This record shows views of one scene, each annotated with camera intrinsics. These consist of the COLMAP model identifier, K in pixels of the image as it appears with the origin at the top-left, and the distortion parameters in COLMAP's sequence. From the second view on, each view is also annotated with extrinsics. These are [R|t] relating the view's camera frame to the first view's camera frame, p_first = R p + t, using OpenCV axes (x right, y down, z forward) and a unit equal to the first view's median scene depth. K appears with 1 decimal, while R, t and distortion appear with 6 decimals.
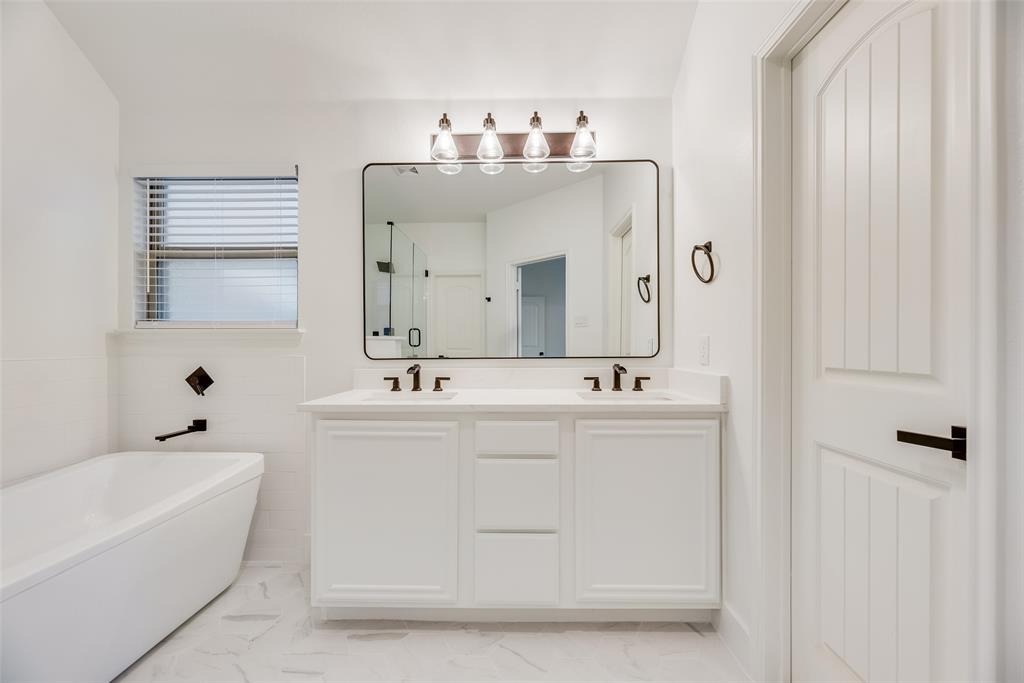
lens RADIAL K [[408.8, 0, 513.5], [0, 408.8, 346.7], [0, 0, 1]] dist [-0.001297, -0.000340]
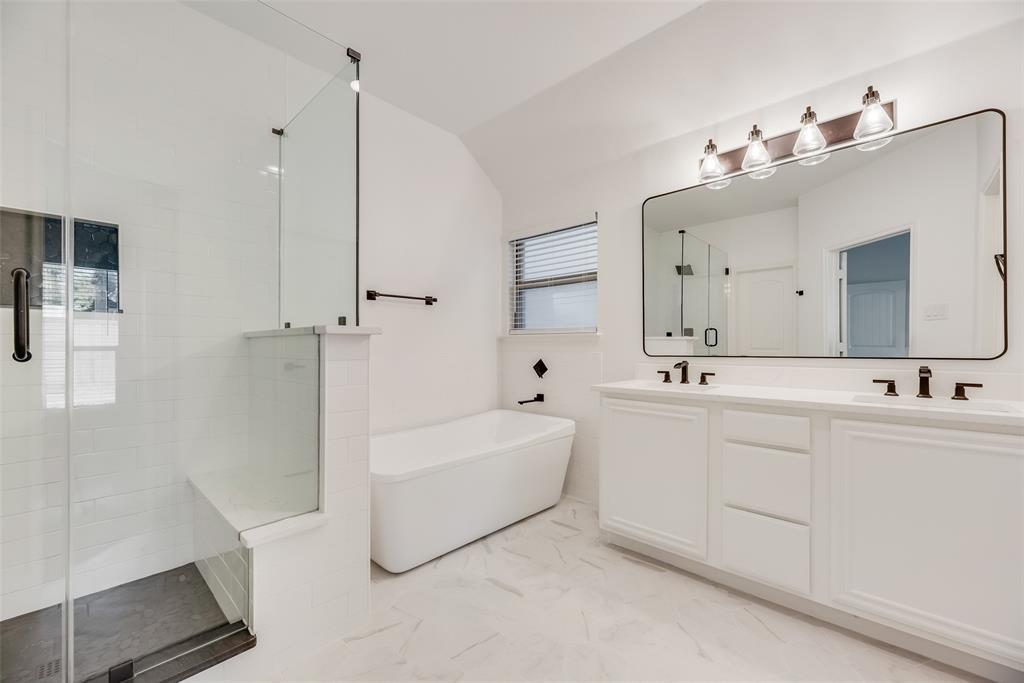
lens RADIAL K [[408.8, 0, 508.6], [0, 408.8, 342.8], [0, 0, 1]] dist [-0.001297, -0.000340]
pose [[0.732090, -0.005043, -0.681190, 0.181001], [0.000354, 0.999975, -0.007023, -0.000539], [0.681208, 0.004901, 0.732073, -0.193527]]
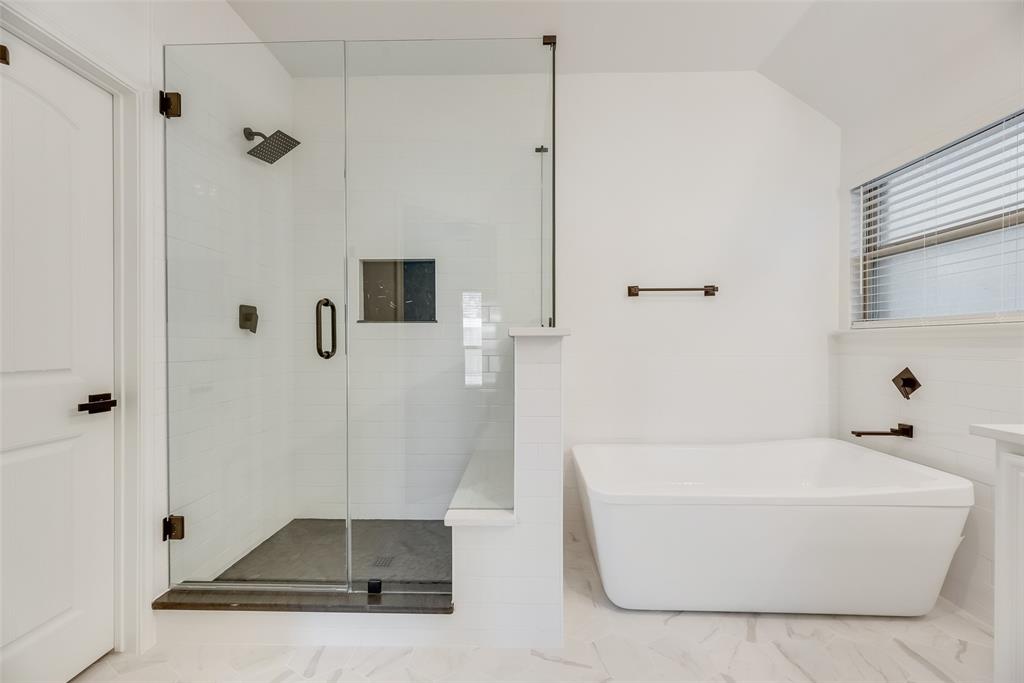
lens RADIAL K [[408.8, 0, 506.9], [0, 408.8, 343.5], [0, 0, 1]] dist [-0.001297, -0.000340]
pose [[-0.014762, -0.000004, -0.999891, 0.176704], [0.003712, 0.999993, -0.000059, -0.009032], [0.999884, -0.003712, -0.014762, 0.104759]]
